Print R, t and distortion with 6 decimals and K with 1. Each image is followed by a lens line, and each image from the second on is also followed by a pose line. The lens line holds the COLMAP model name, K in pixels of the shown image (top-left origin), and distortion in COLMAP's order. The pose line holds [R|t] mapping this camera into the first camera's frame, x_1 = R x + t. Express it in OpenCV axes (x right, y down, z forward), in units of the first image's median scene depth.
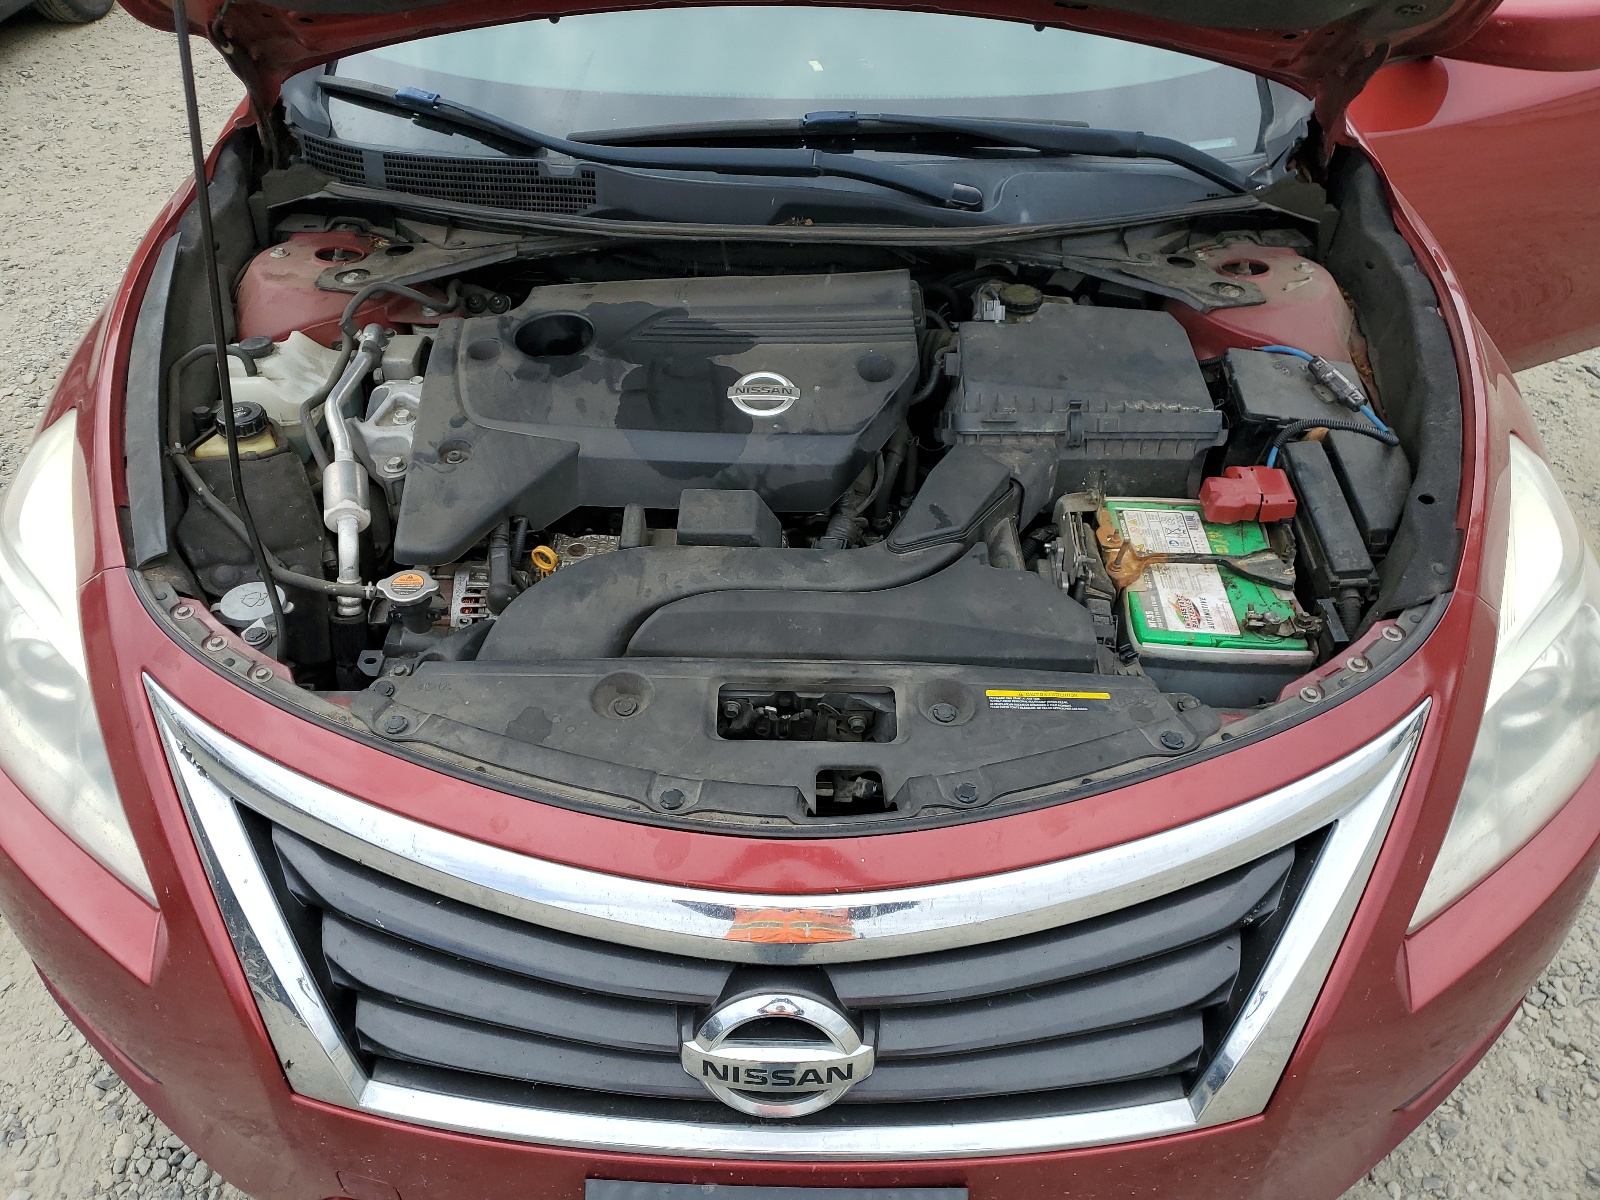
lens RADIAL K [[1196.3, 0, 792.8], [0, 1196.3, 602.6], [0, 0, 1]] dist [0.009196, -0.002385]
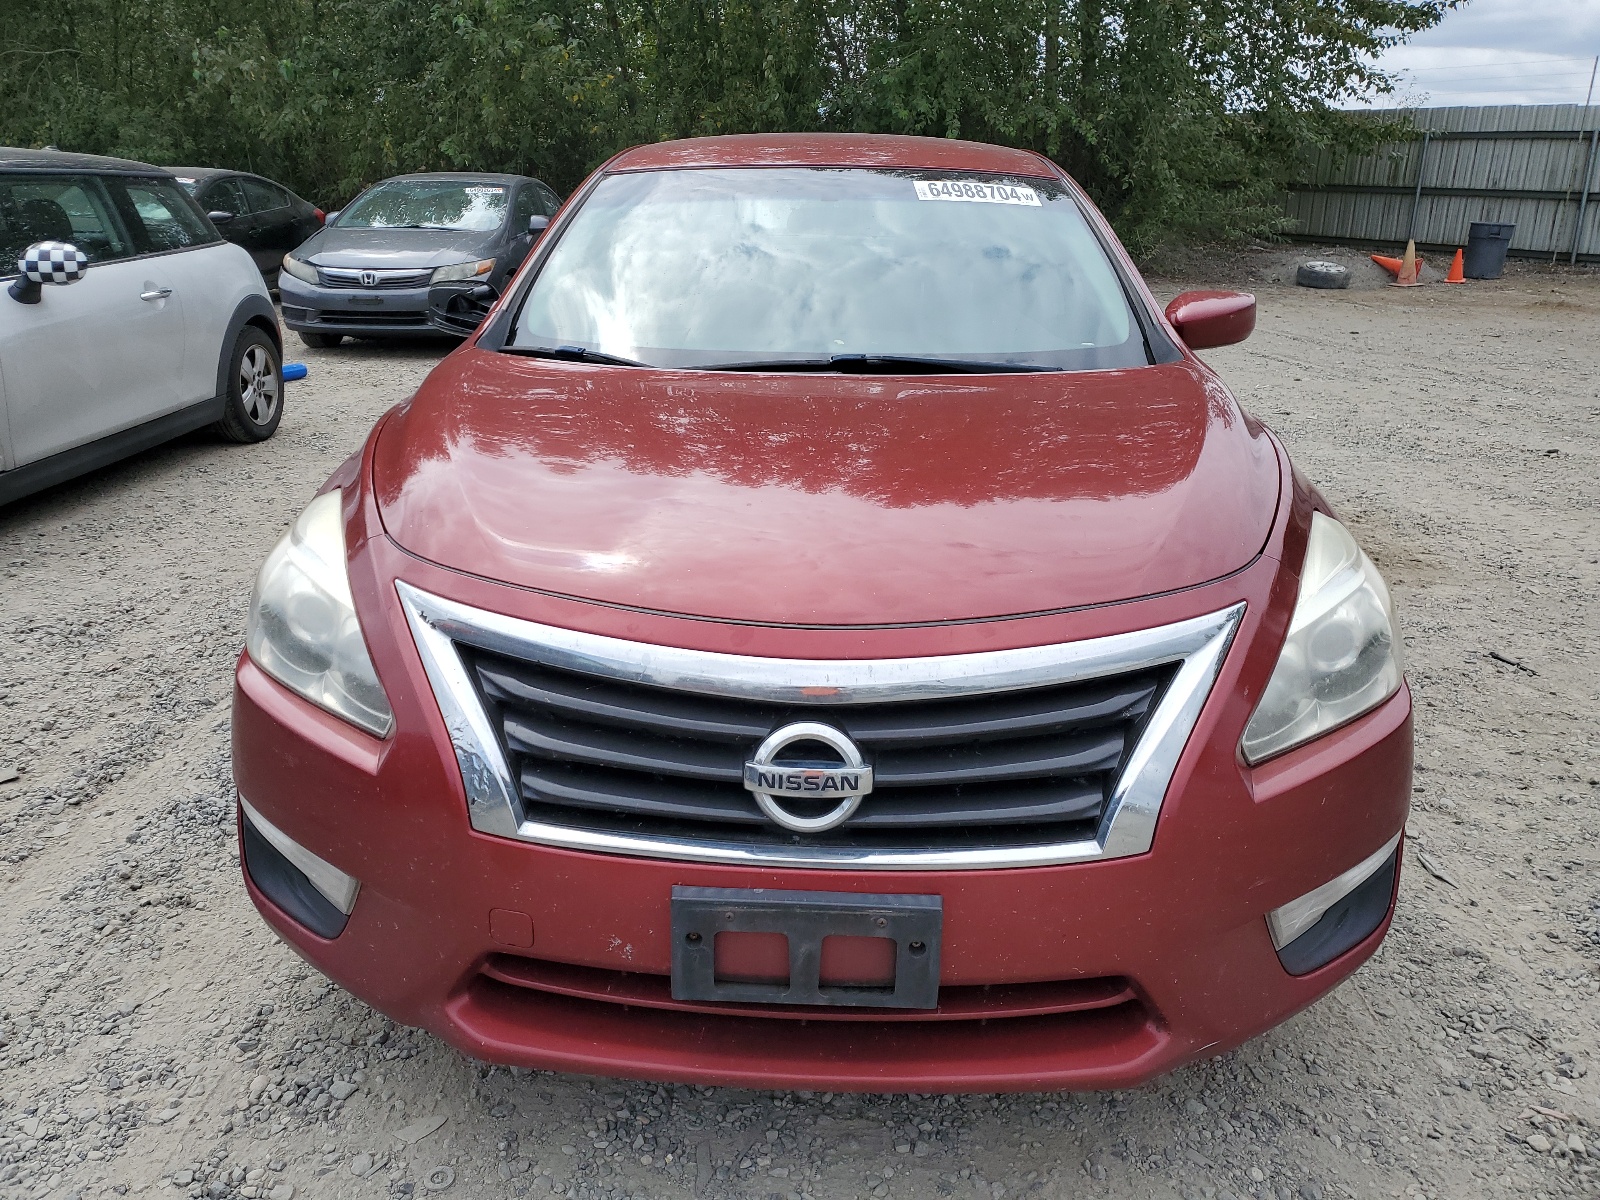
lens RADIAL K [[1196.3, 0, 804.9], [0, 1196.3, 596.8], [0, 0, 1]] dist [0.009196, -0.002385]
pose [[0.999881, 0.002488, -0.015198, 0.003331], [-0.008008, 0.926966, -0.375061, 0.433489], [0.013155, 0.375138, 0.926876, -0.273202]]
